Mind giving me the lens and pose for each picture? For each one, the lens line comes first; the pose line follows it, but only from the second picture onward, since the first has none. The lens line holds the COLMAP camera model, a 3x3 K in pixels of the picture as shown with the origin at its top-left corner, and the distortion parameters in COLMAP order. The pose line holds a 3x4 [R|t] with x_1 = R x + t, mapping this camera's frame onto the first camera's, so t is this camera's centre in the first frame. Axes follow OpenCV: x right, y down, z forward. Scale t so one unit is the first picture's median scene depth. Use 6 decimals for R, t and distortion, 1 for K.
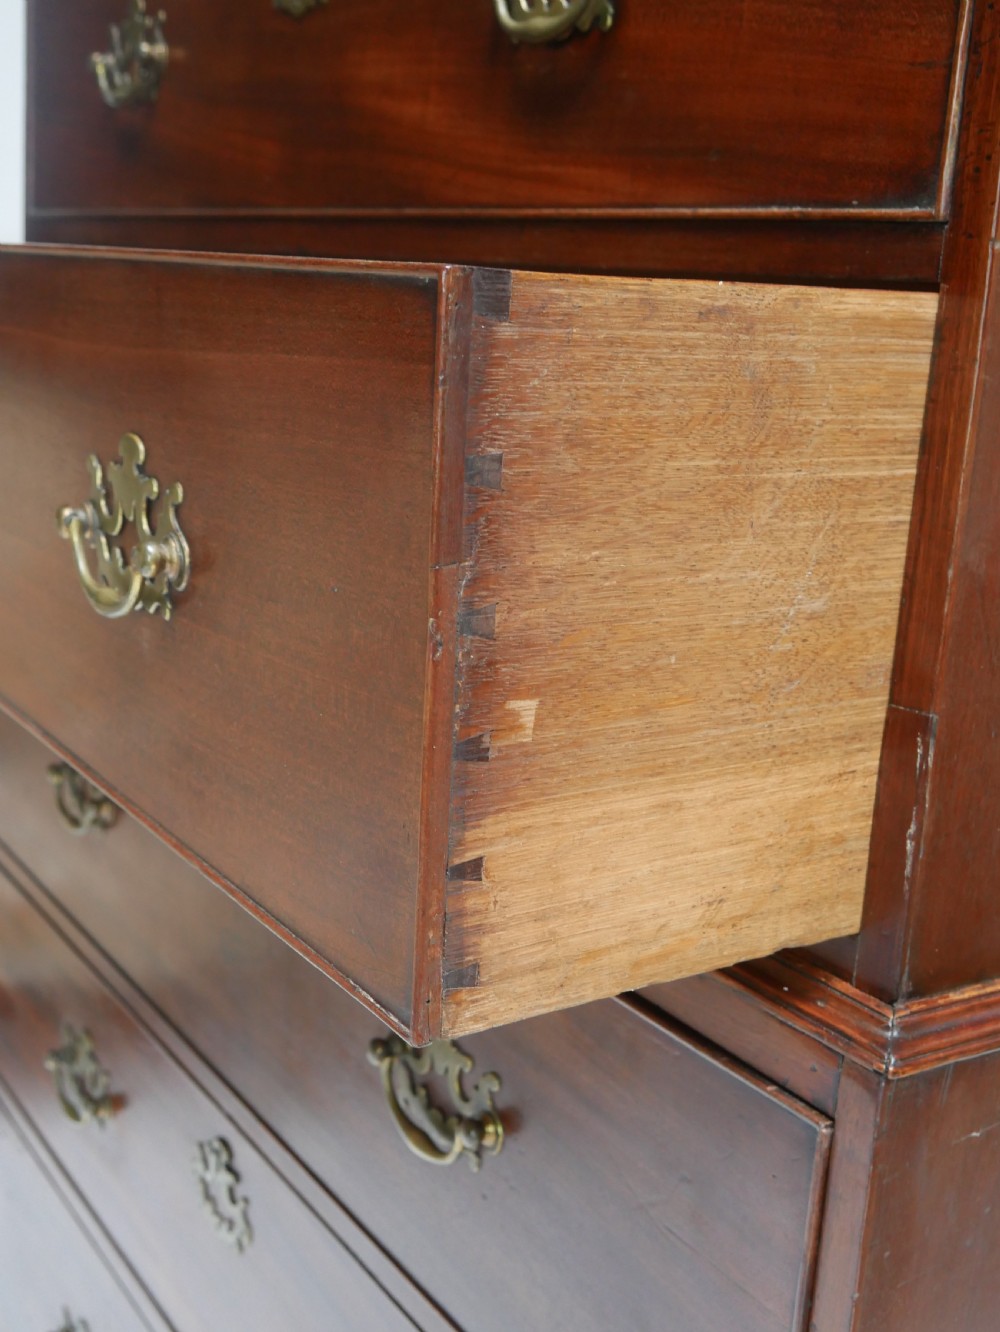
lens RADIAL K [[1629.5, 0, 491.6], [0, 1629.5, 666.9], [0, 0, 1]] dist [0.023754, -0.022391]
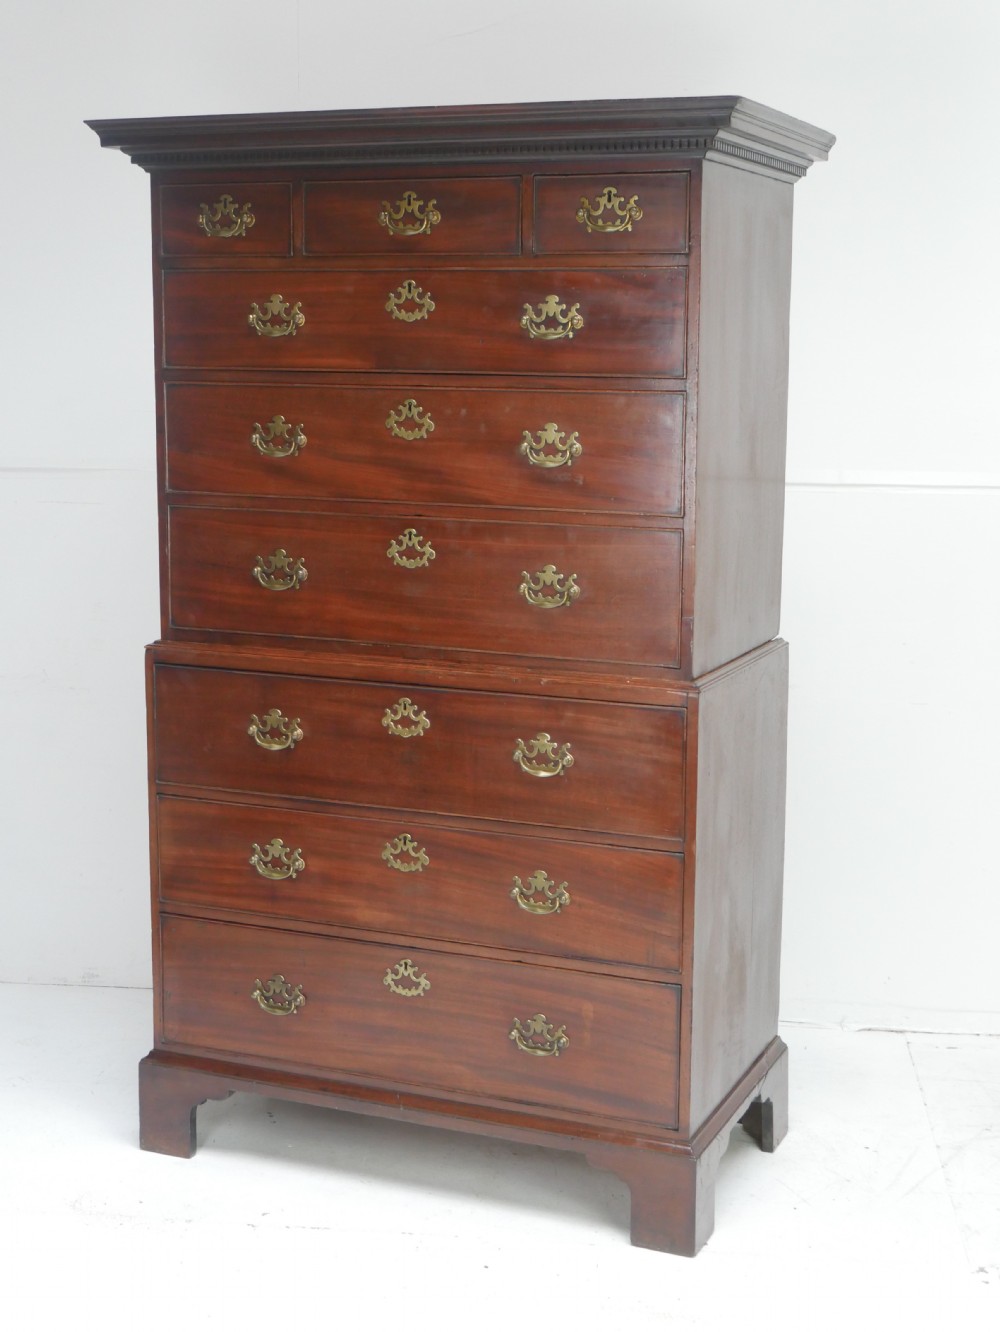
lens RADIAL K [[1983.3, 0, 495.6], [0, 1983.3, 660.8], [0, 0, 1]] dist [0.039154, -0.178382]
pose [[0.826697, -0.154295, 0.541078, -3.242907], [0.173703, 0.984678, 0.015397, -0.033035], [-0.535163, 0.081258, 0.840831, -3.430922]]
